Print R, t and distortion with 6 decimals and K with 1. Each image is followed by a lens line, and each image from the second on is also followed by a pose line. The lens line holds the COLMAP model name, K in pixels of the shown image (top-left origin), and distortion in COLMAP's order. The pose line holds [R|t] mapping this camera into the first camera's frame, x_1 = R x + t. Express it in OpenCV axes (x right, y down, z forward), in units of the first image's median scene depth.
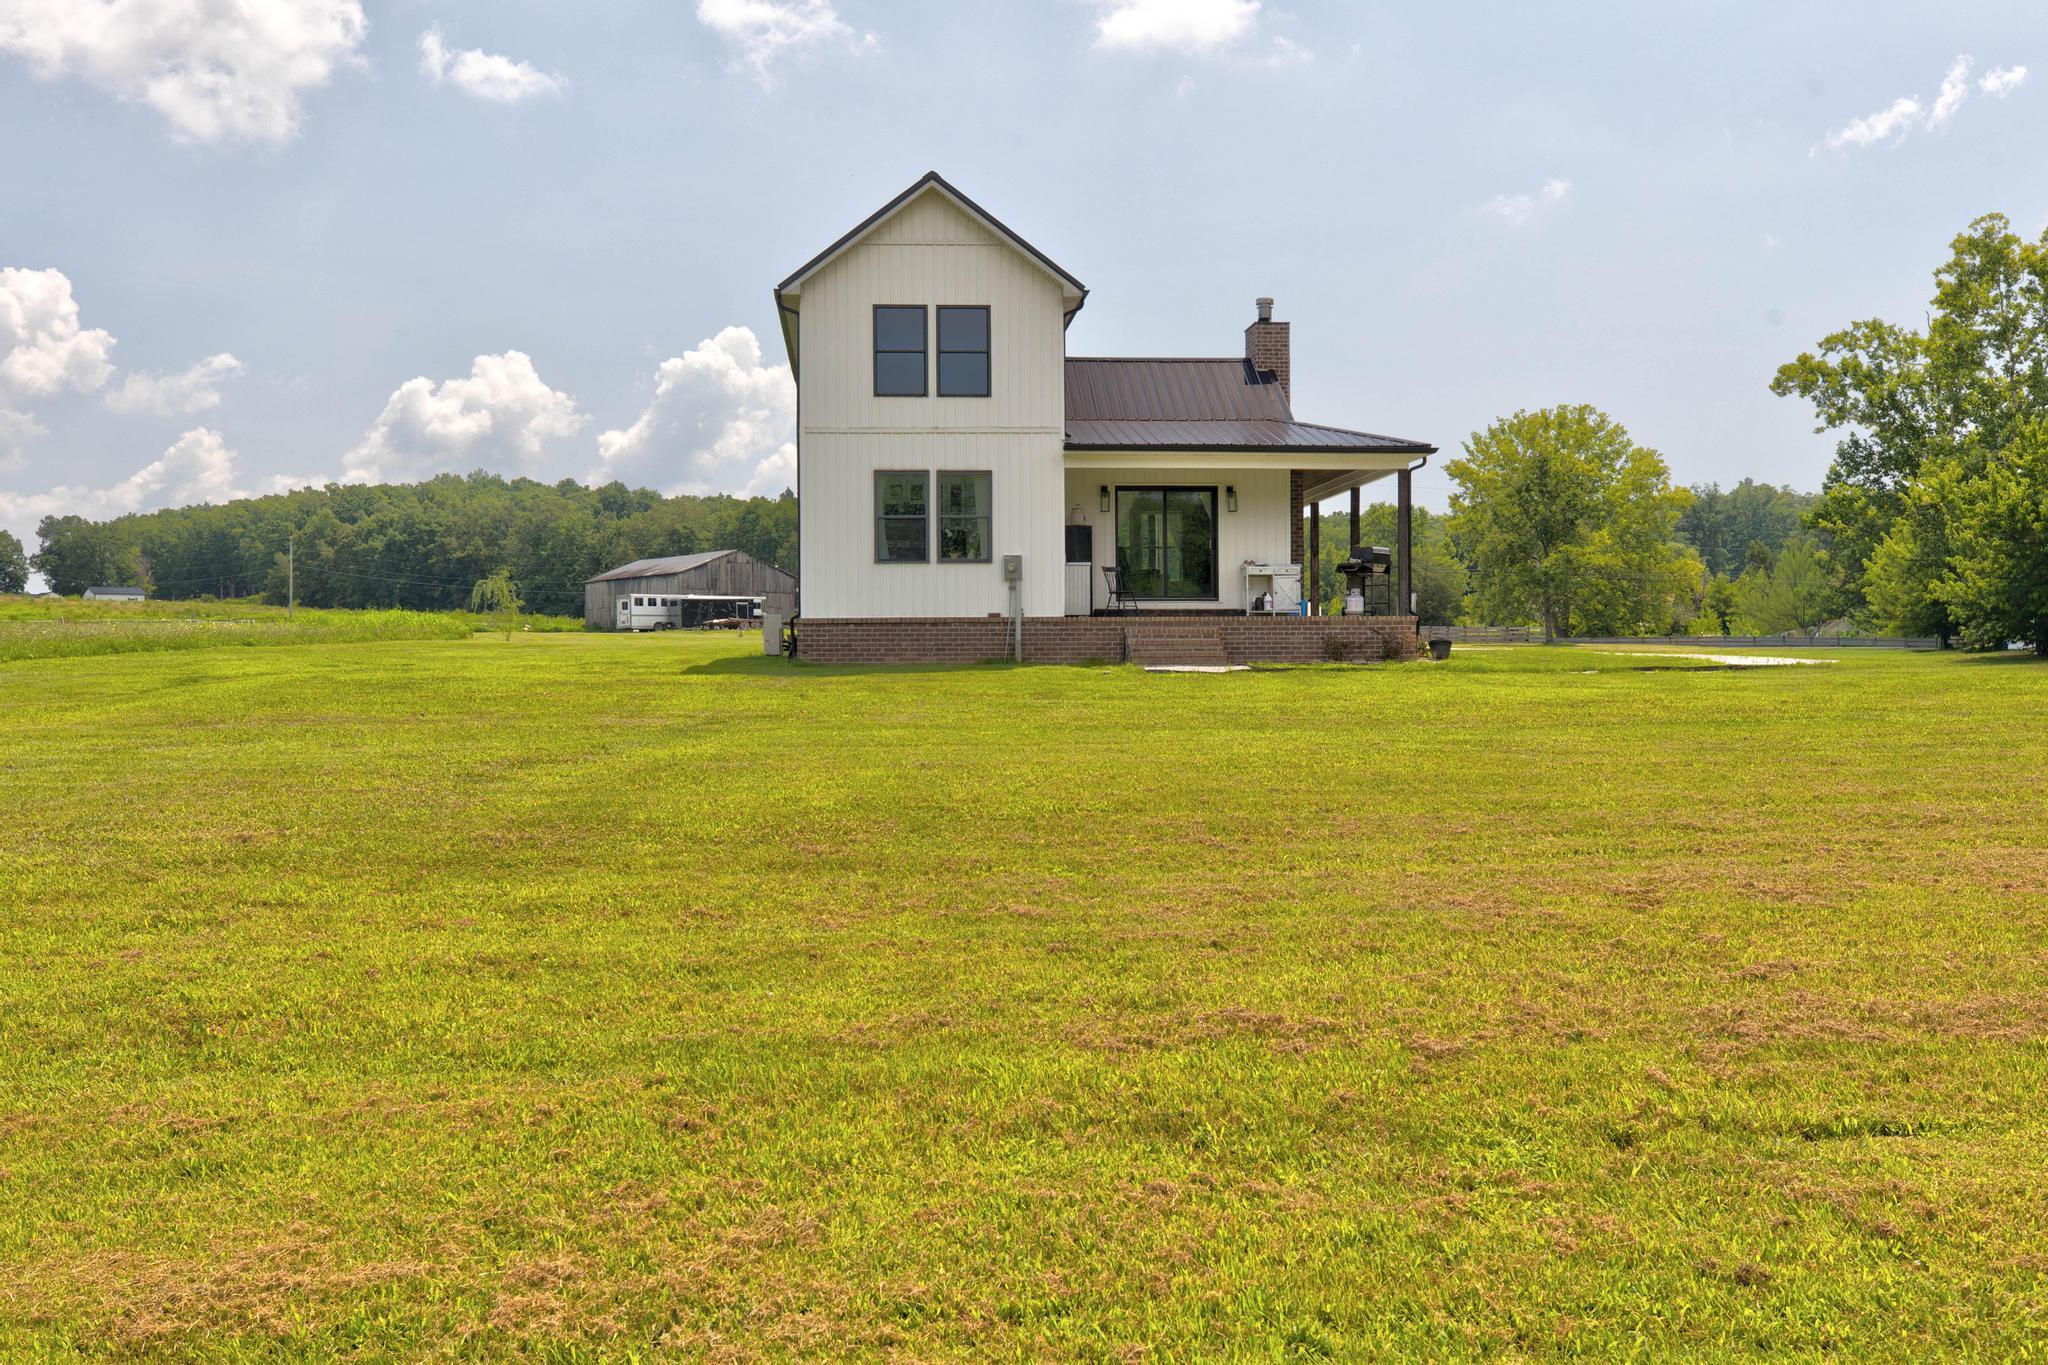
lens RADIAL K [[2185.9, 0, 1017.8], [0, 2185.9, 684.8], [0, 0, 1]] dist [0.021254, 0.000000]
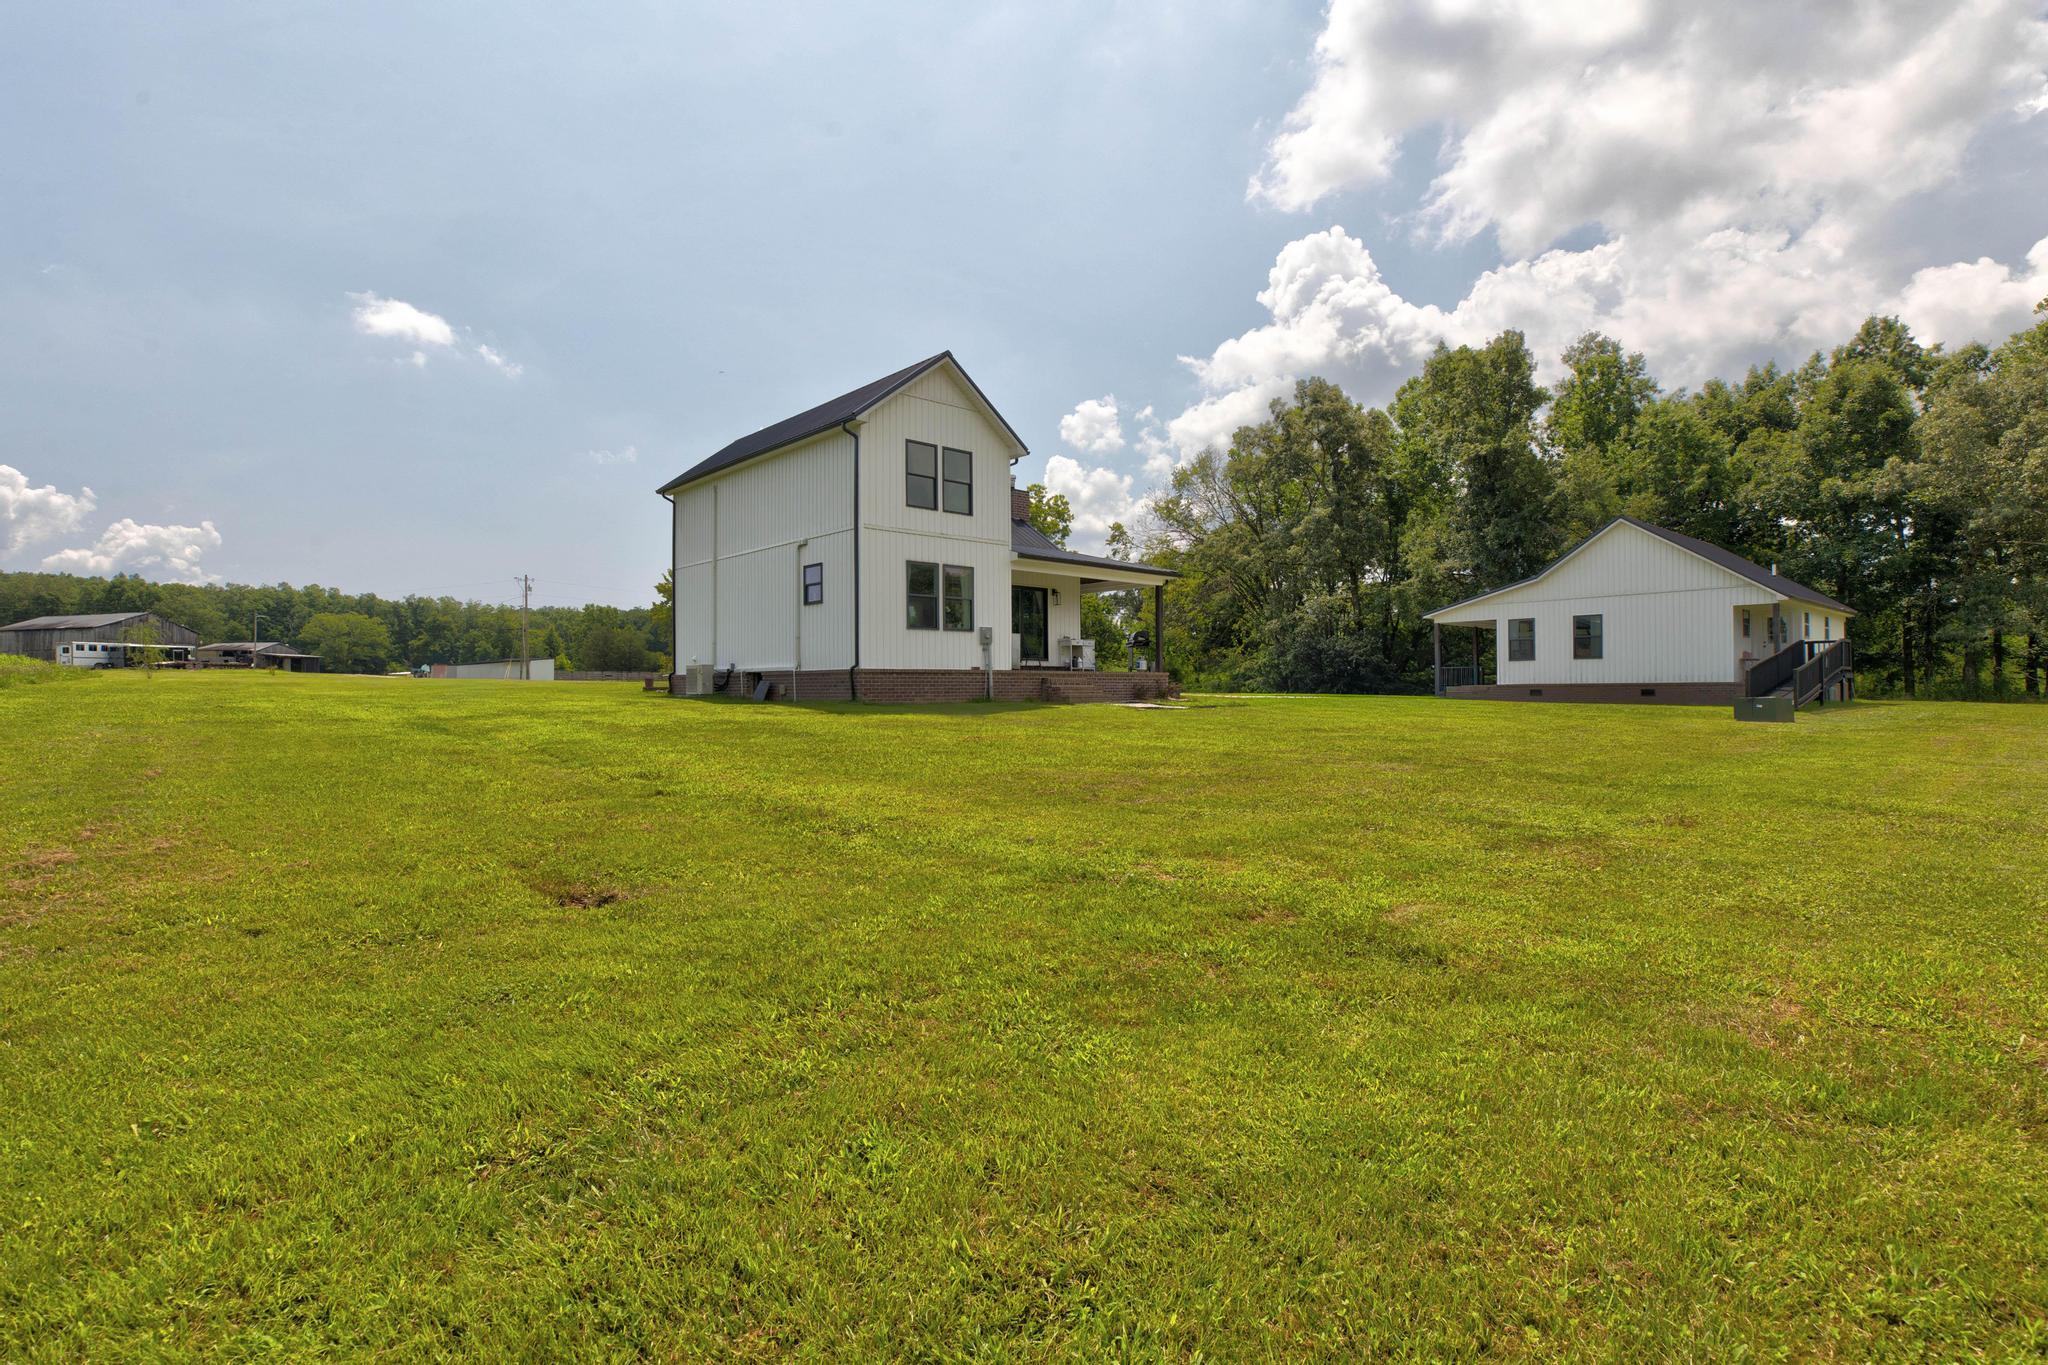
lens RADIAL K [[1051.3, 0, 1026.1], [0, 1051.3, 675.8], [0, 0, 1]] dist [-0.000471, 0.000376]
pose [[0.789475, 0.011311, 0.613679, -0.404177], [0.003565, 0.999729, -0.023013, -0.011223], [-0.613773, 0.020356, 0.789220, 0.438436]]
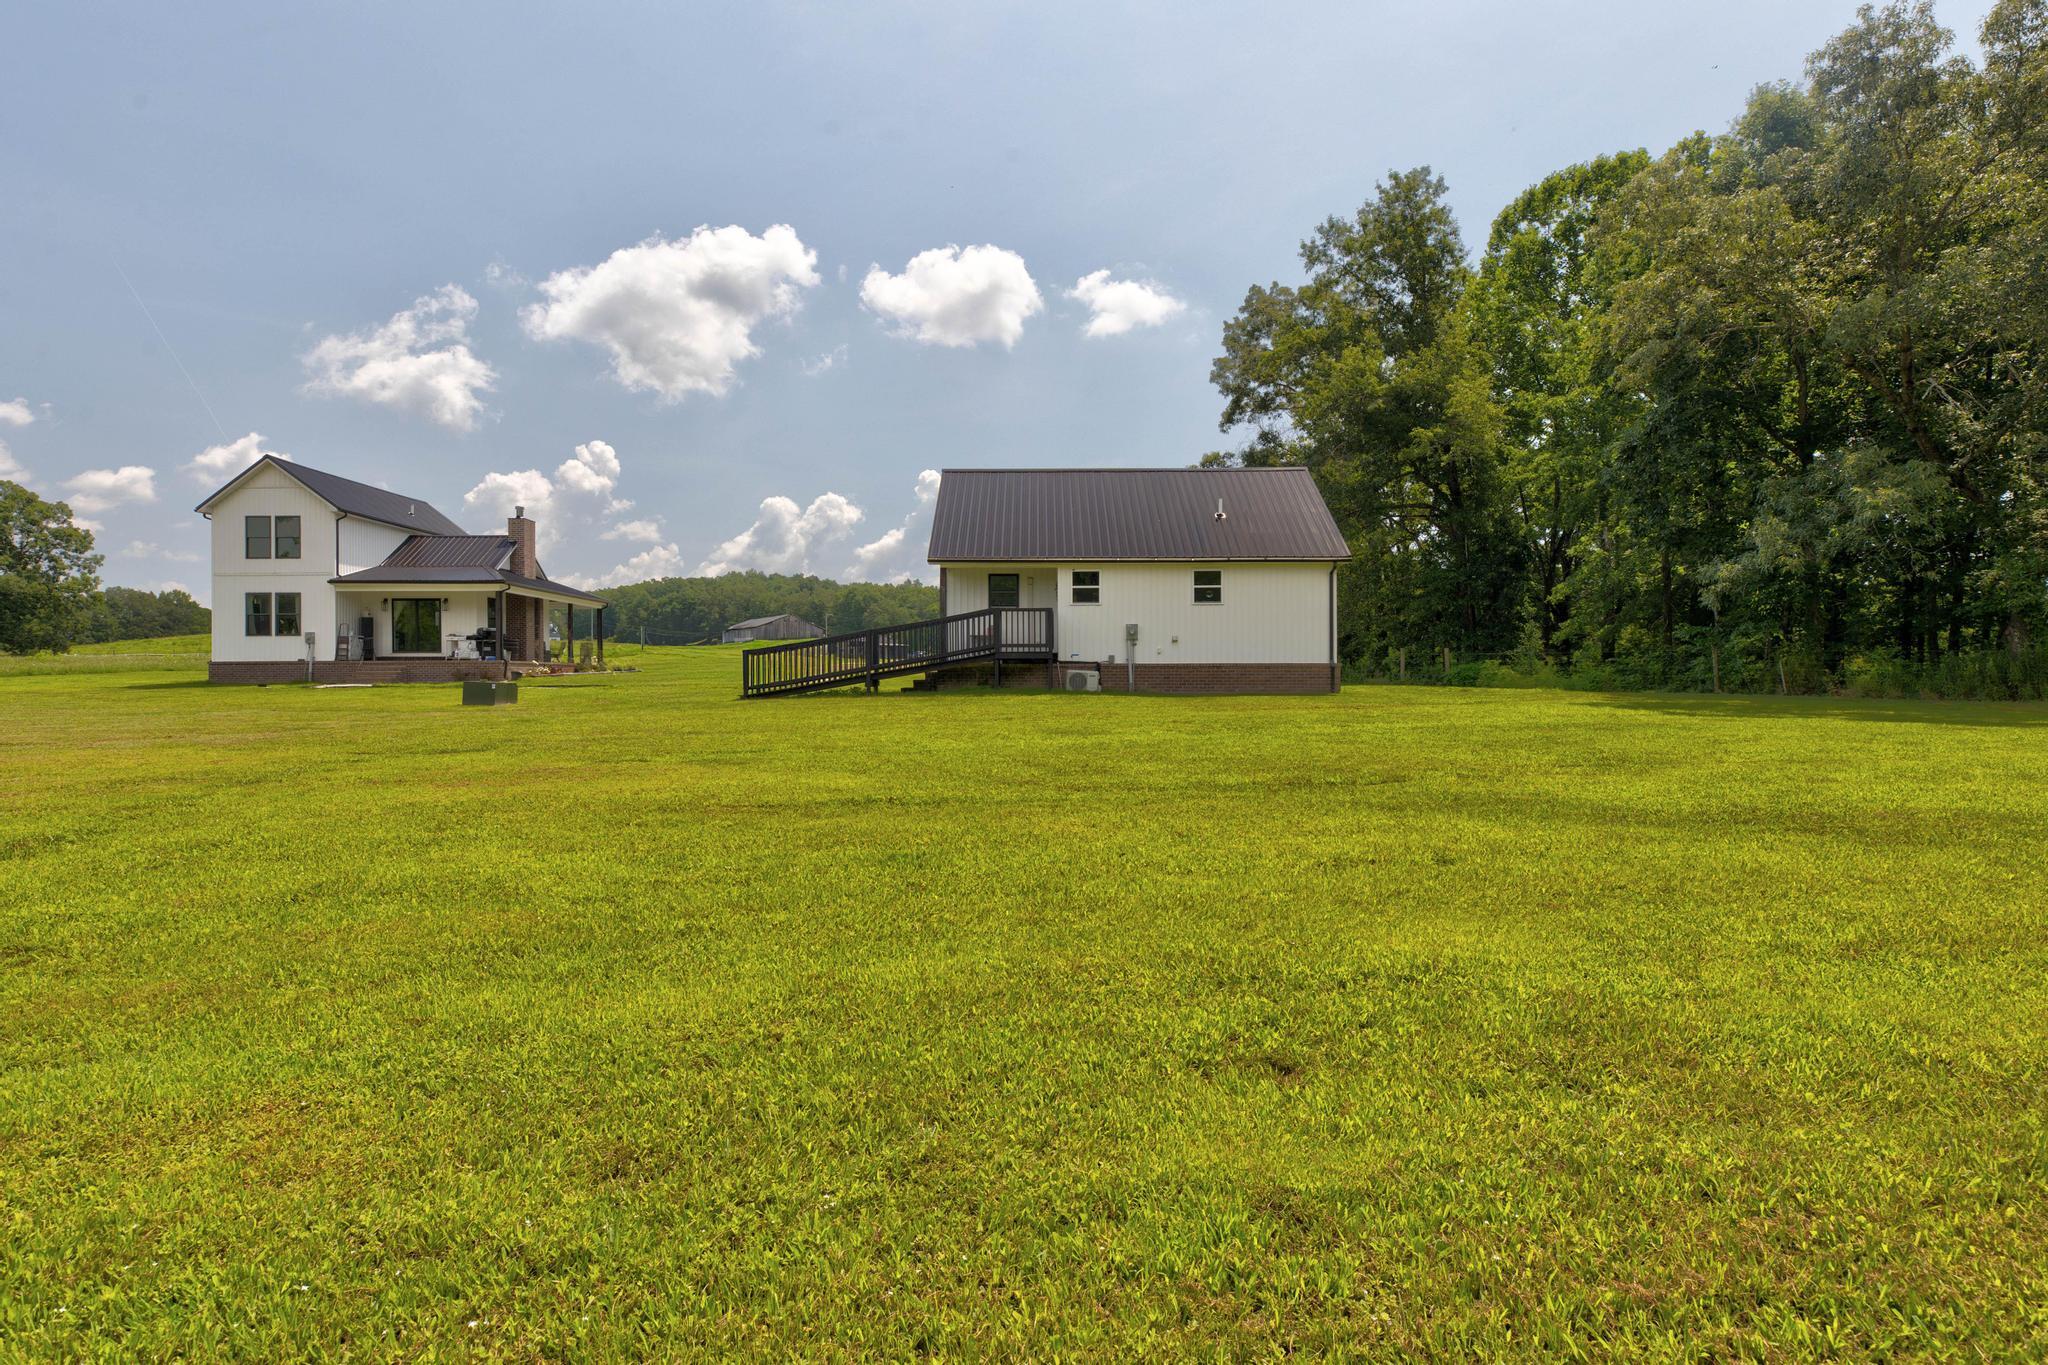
lens RADIAL K [[1263.3, 0, 1029.8], [0, 1263.3, 679.4], [0, 0, 1]] dist [0.060118, -0.001297]
pose [[0.989860, 0.003669, -0.142001, 0.875280], [-0.004286, 0.999983, -0.004040, -0.010716], [0.141984, 0.004607, 0.989858, -0.149351]]
